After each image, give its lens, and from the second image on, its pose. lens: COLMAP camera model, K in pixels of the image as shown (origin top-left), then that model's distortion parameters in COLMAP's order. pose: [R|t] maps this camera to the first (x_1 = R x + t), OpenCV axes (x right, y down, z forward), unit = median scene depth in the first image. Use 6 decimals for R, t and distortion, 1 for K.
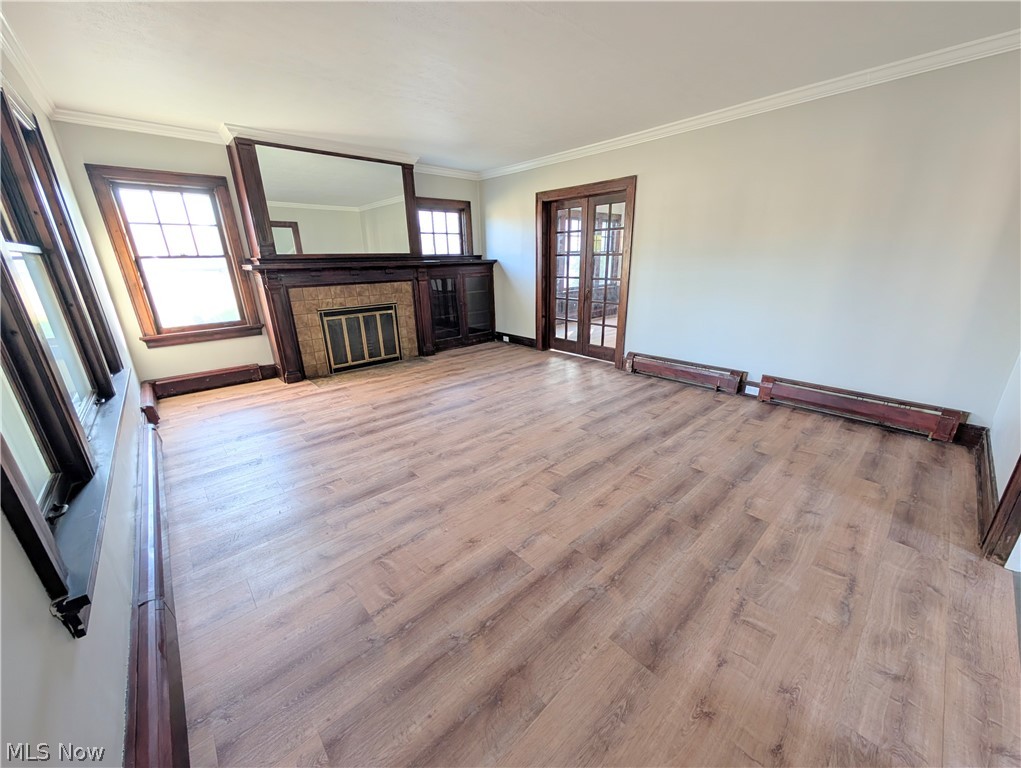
lens RADIAL K [[388.8, 0, 503.8], [0, 388.8, 385.3], [0, 0, 1]] dist [0.003420, -0.000338]
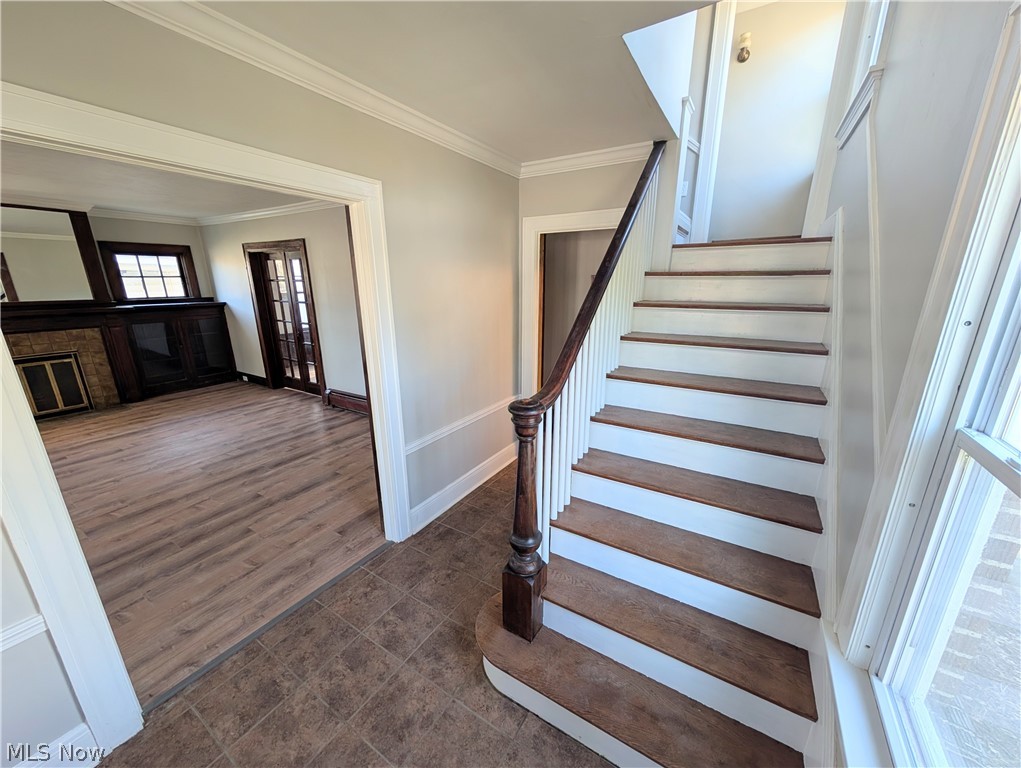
lens RADIAL K [[388.8, 0, 511.8], [0, 388.8, 389.1], [0, 0, 1]] dist [0.003420, -0.000338]
pose [[0.959283, -0.061299, 0.275715, 0.478880], [0.072772, 0.996849, -0.031565, -0.009816], [-0.272911, 0.050344, 0.960721, -0.211457]]
